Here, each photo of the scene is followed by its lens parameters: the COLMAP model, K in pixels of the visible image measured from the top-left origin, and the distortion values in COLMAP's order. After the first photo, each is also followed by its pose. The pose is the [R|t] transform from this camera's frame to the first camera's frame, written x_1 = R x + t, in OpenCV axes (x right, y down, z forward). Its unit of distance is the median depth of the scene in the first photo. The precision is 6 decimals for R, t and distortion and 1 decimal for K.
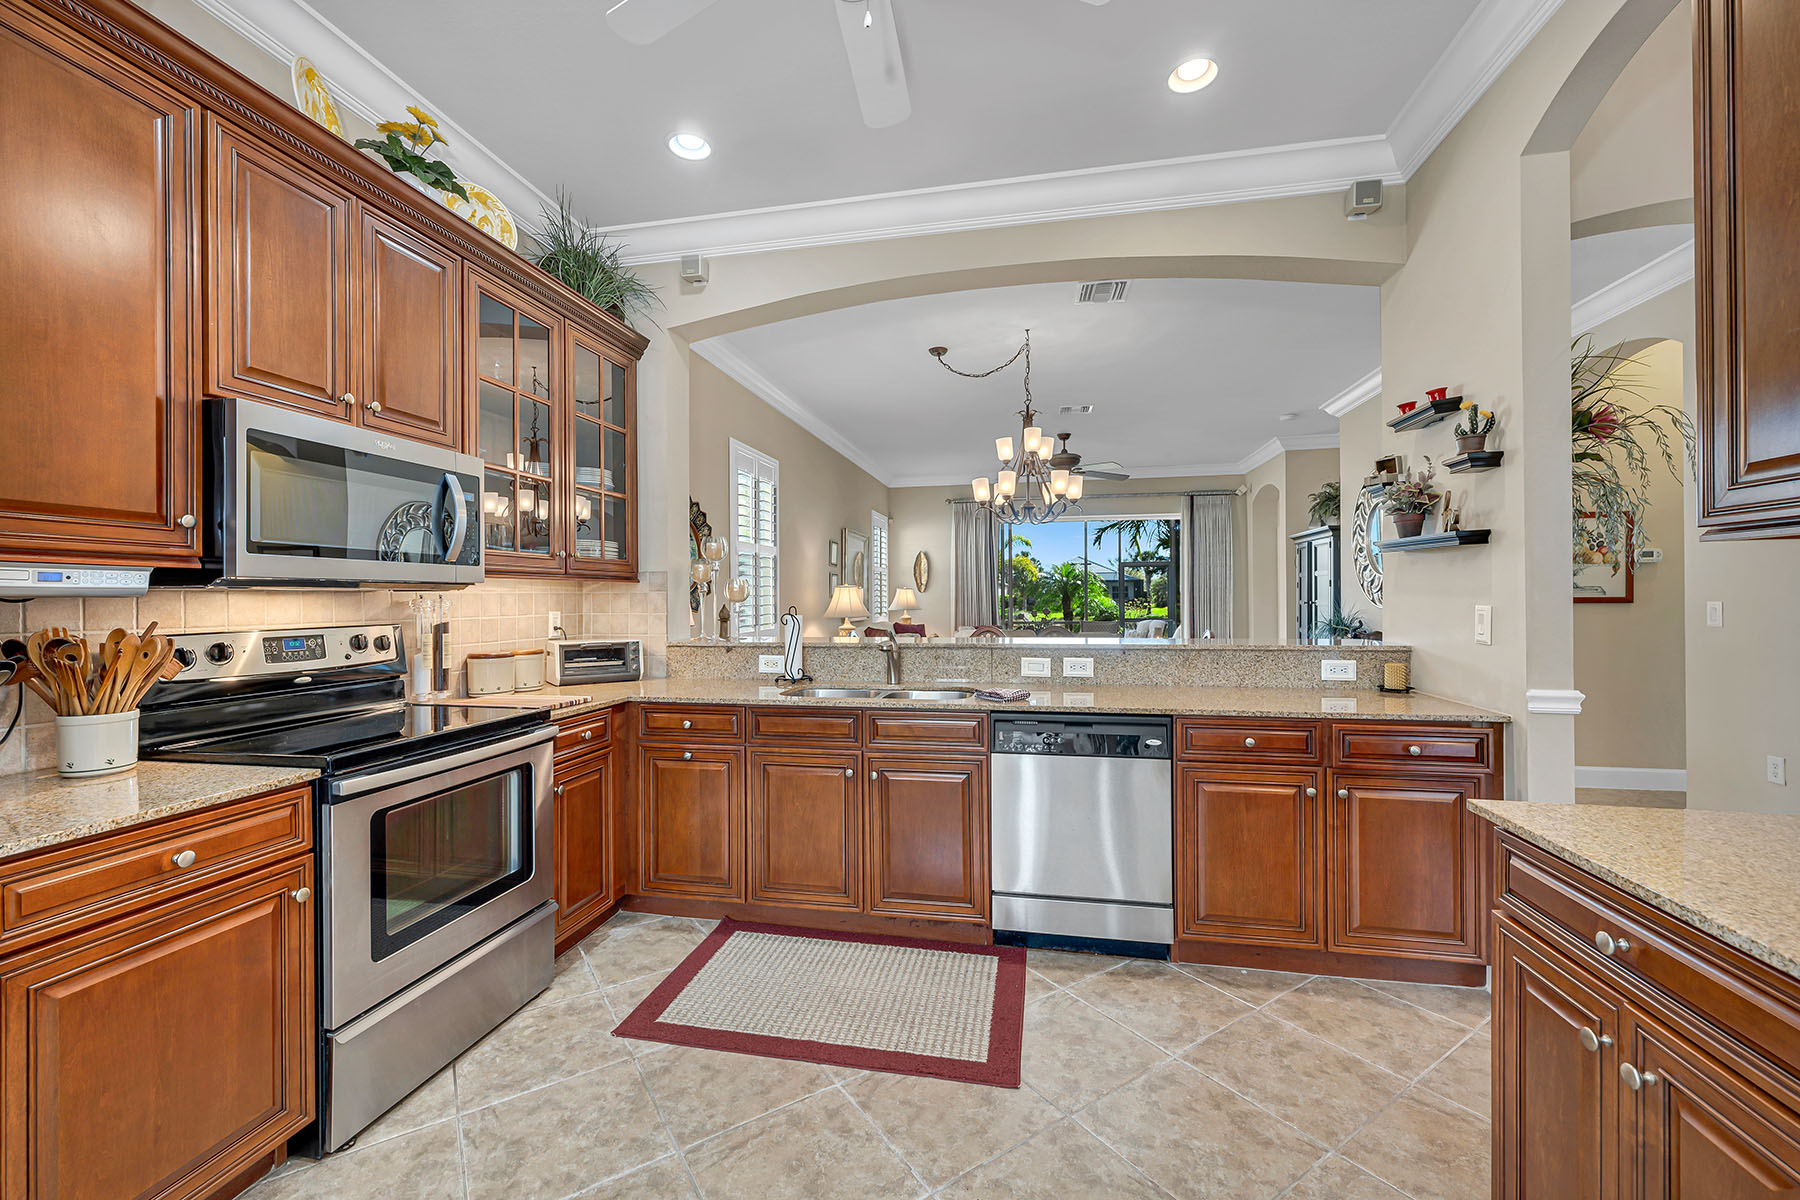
lens RADIAL K [[716.3, 0, 903.2], [0, 716.3, 600.0], [0, 0, 1]] dist [-0.001505, -0.000395]
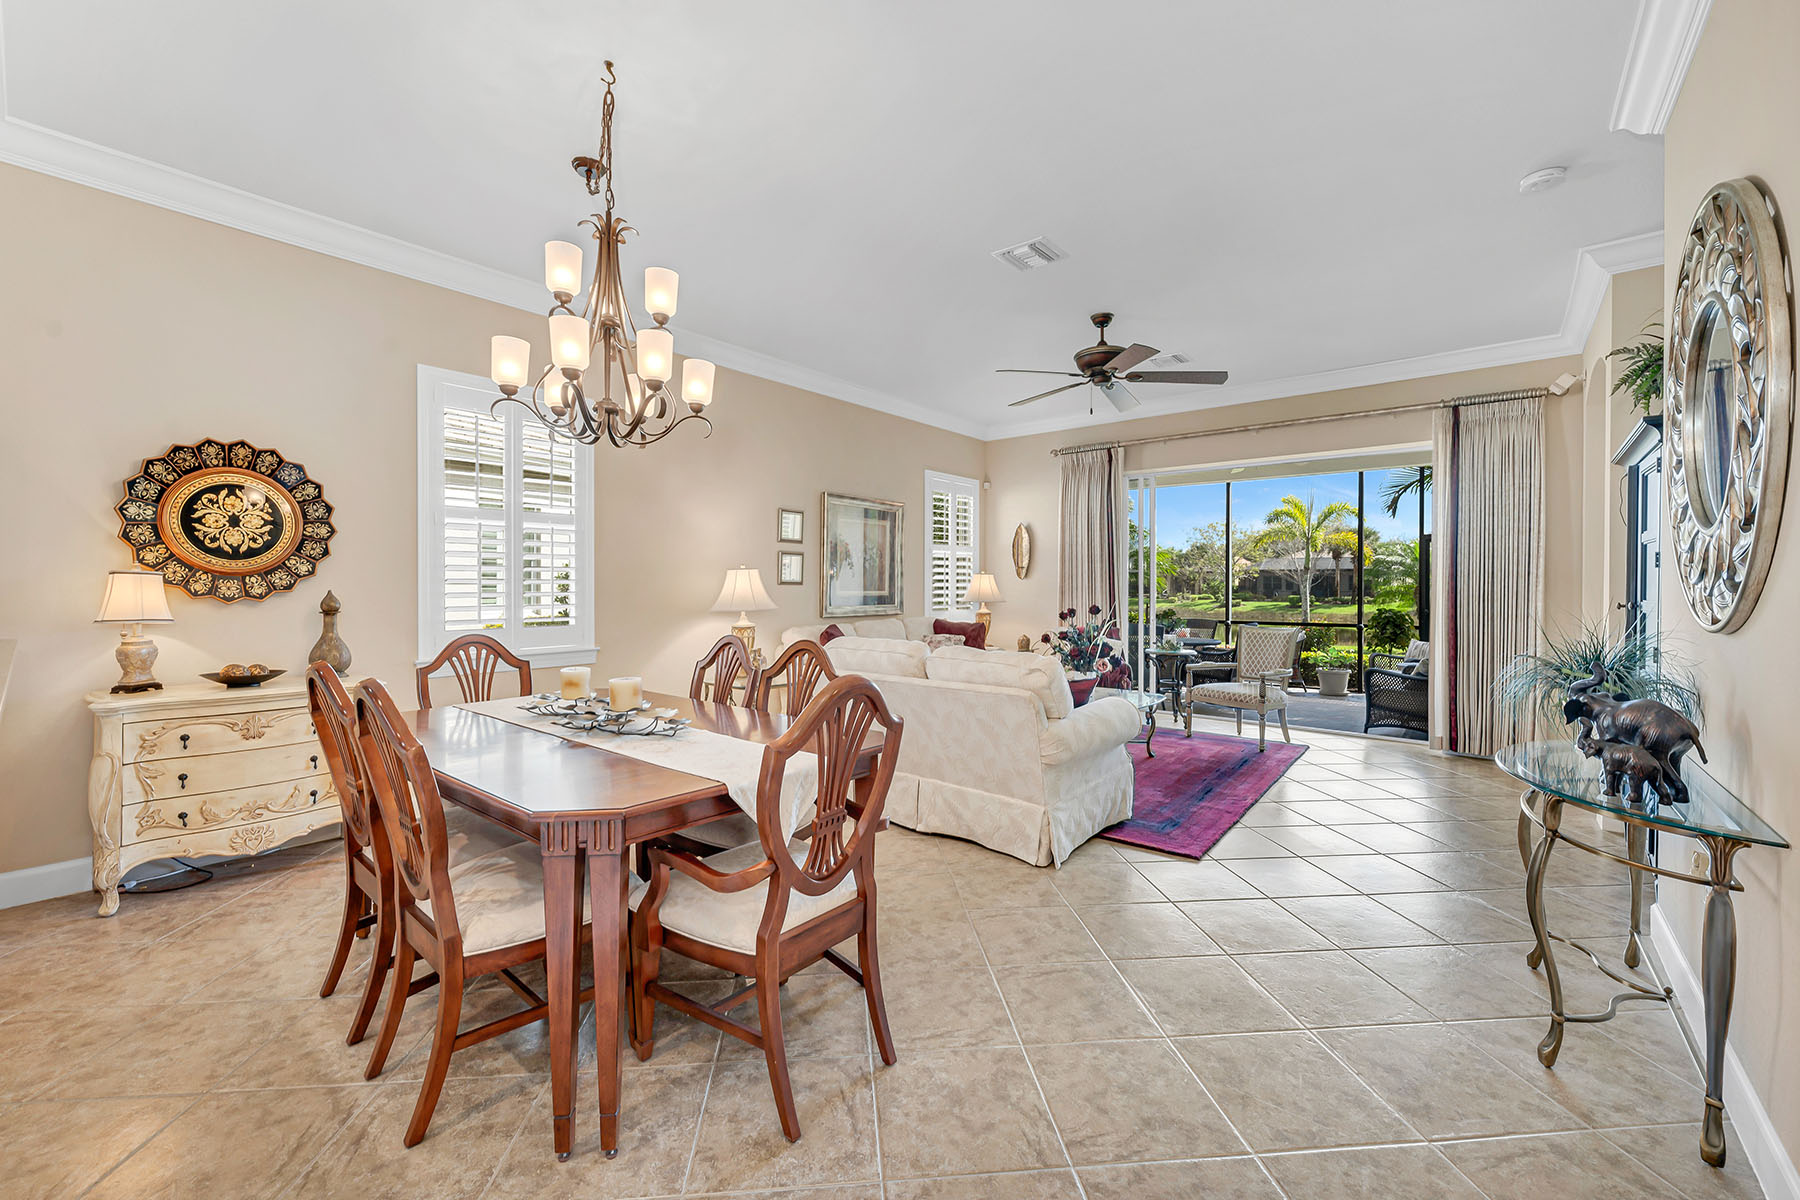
lens RADIAL K [[716.3, 0, 901.4], [0, 716.3, 595.4], [0, 0, 1]] dist [-0.001505, -0.000395]
pose [[0.883296, 0.013847, -0.468612, 0.280635], [-0.009894, 0.999892, 0.010897, -0.000716], [0.468712, -0.004989, 0.883337, 0.300720]]
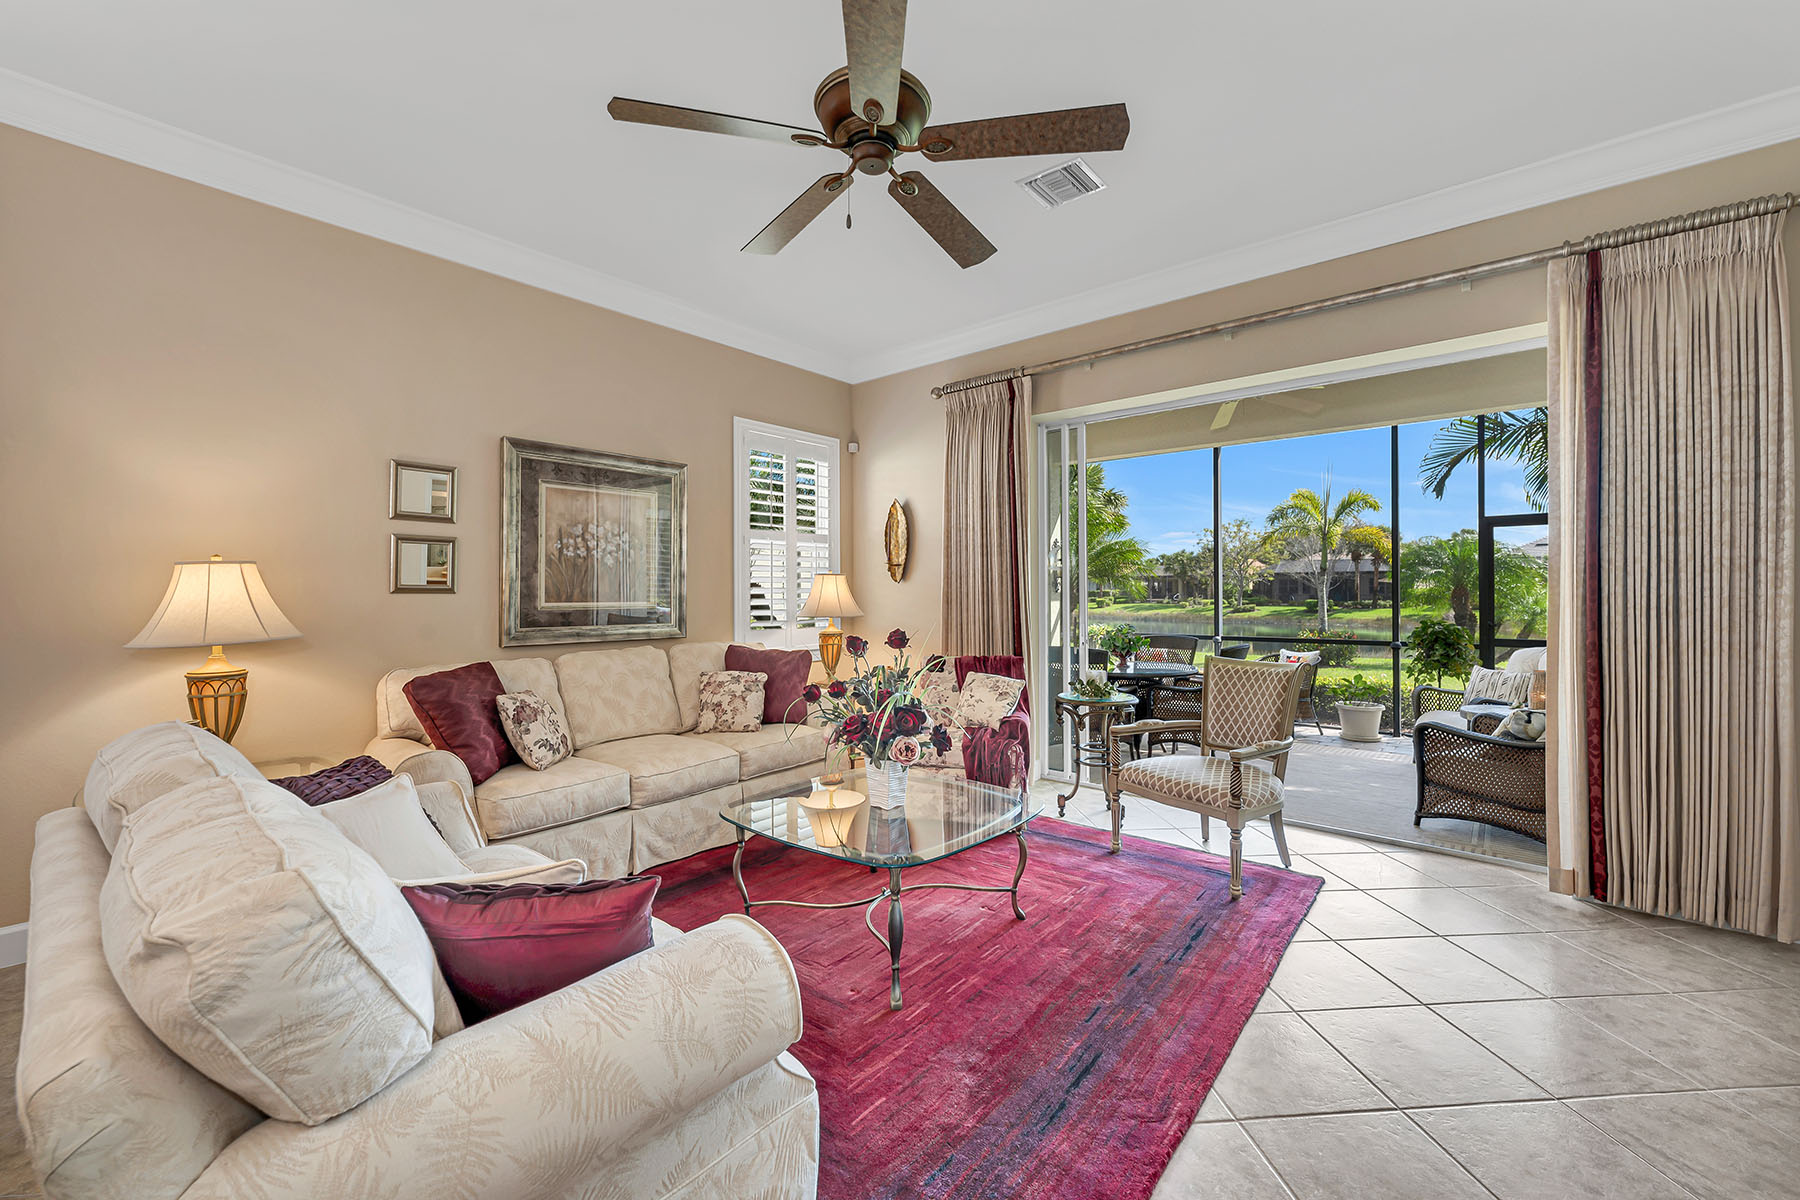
lens RADIAL K [[716.3, 0, 906.3], [0, 716.3, 592.9], [0, 0, 1]] dist [-0.001505, -0.000395]
pose [[0.876599, 0.003757, -0.481206, 0.291739], [-0.004476, 0.999990, -0.000347, -0.002848], [0.481200, 0.002458, 0.876607, 0.593101]]
